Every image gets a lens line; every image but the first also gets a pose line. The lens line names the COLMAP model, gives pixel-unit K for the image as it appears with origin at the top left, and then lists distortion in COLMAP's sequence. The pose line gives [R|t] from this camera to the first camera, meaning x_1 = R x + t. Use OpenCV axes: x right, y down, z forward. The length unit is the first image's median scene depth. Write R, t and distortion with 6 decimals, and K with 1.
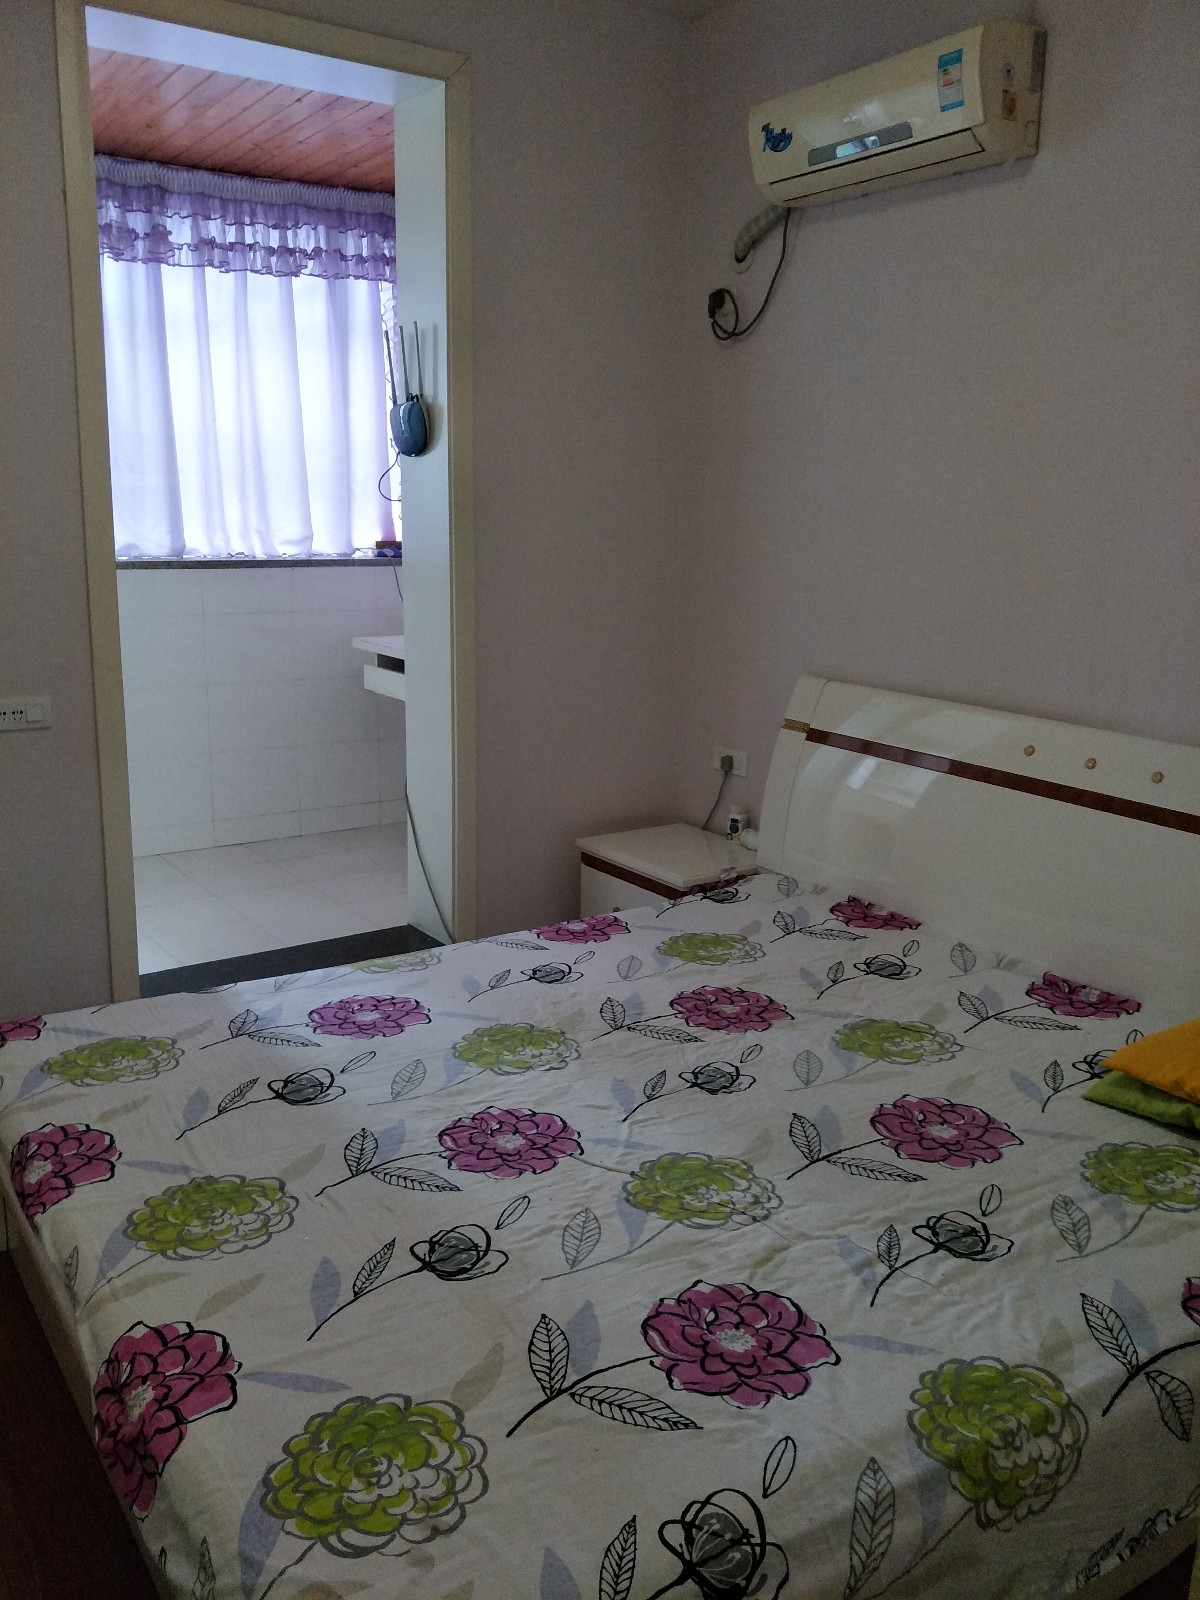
lens RADIAL K [[1347.7, 0, 602.3], [0, 1347.7, 800.0], [0, 0, 1]] dist [0.008745, -0.032820]
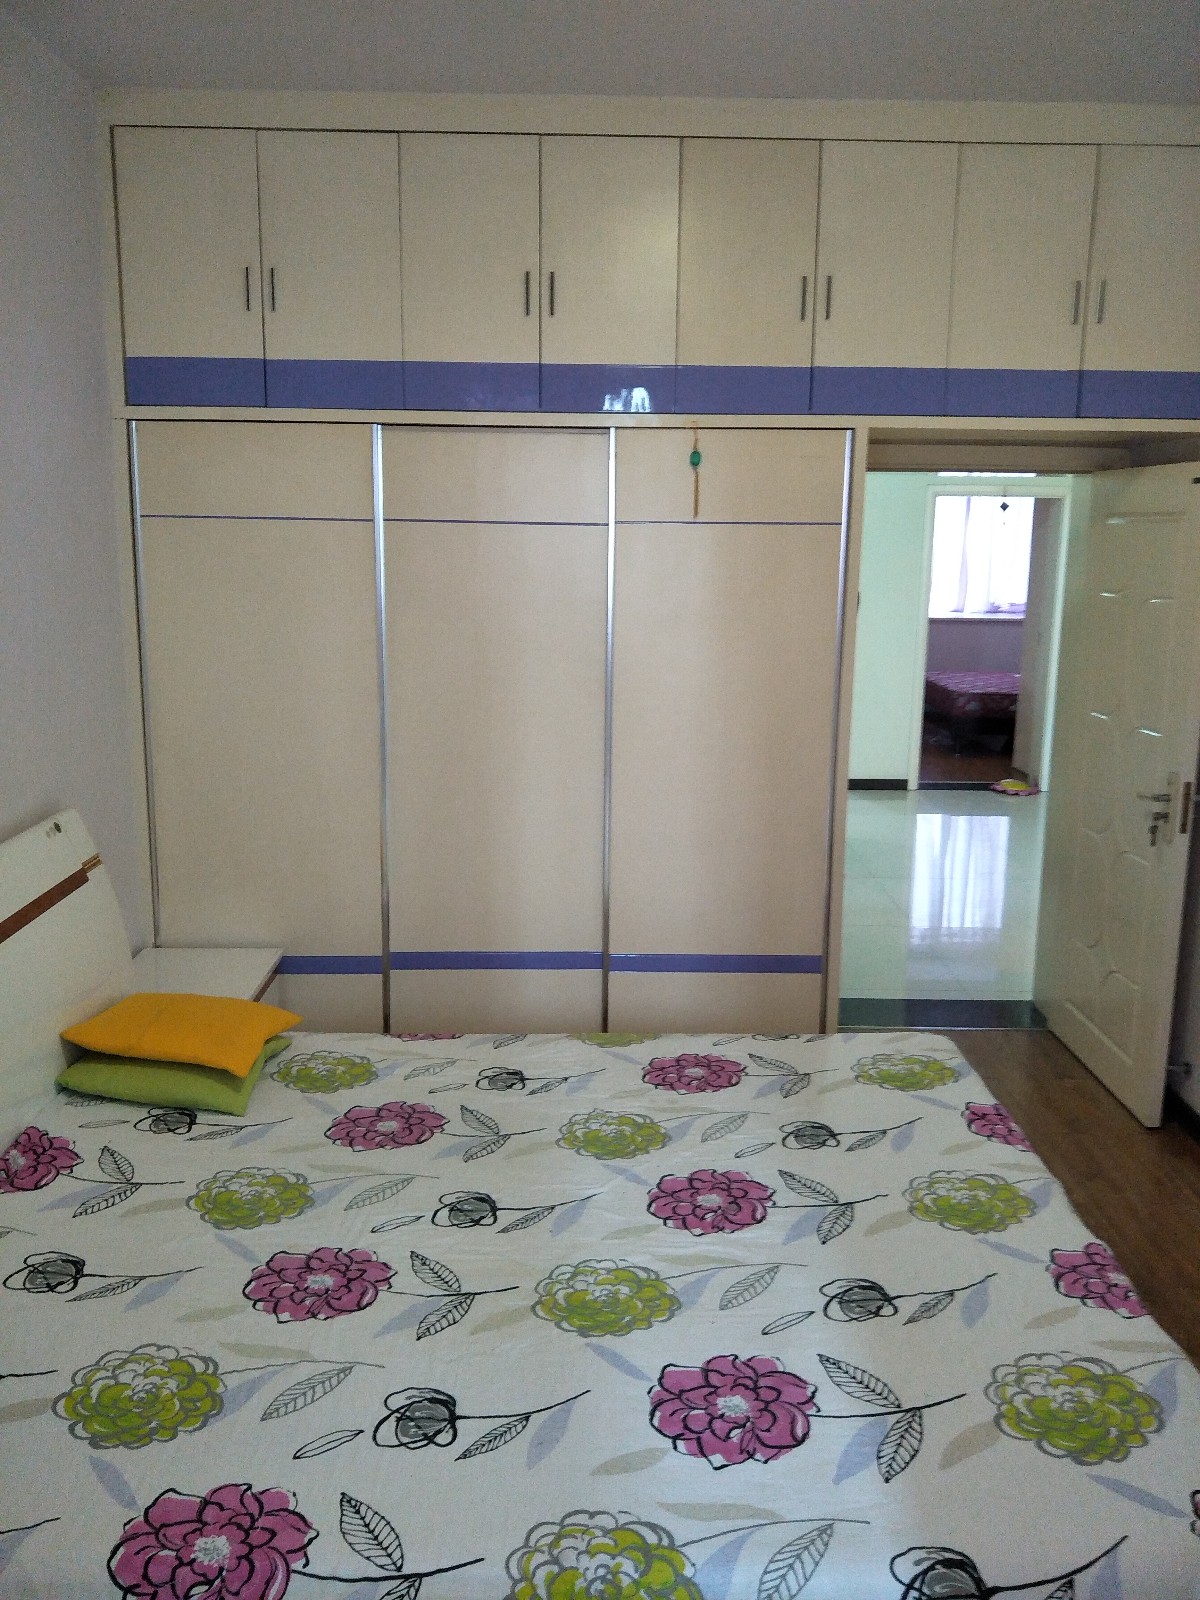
lens RADIAL K [[1347.7, 0, 599.8], [0, 1347.7, 799.5], [0, 0, 1]] dist [0.008745, -0.032820]
pose [[-0.835783, -0.142039, 0.530369, -0.519446], [0.094546, 0.914299, 0.393851, -0.492380], [-0.540858, 0.379318, -0.750727, 1.677634]]
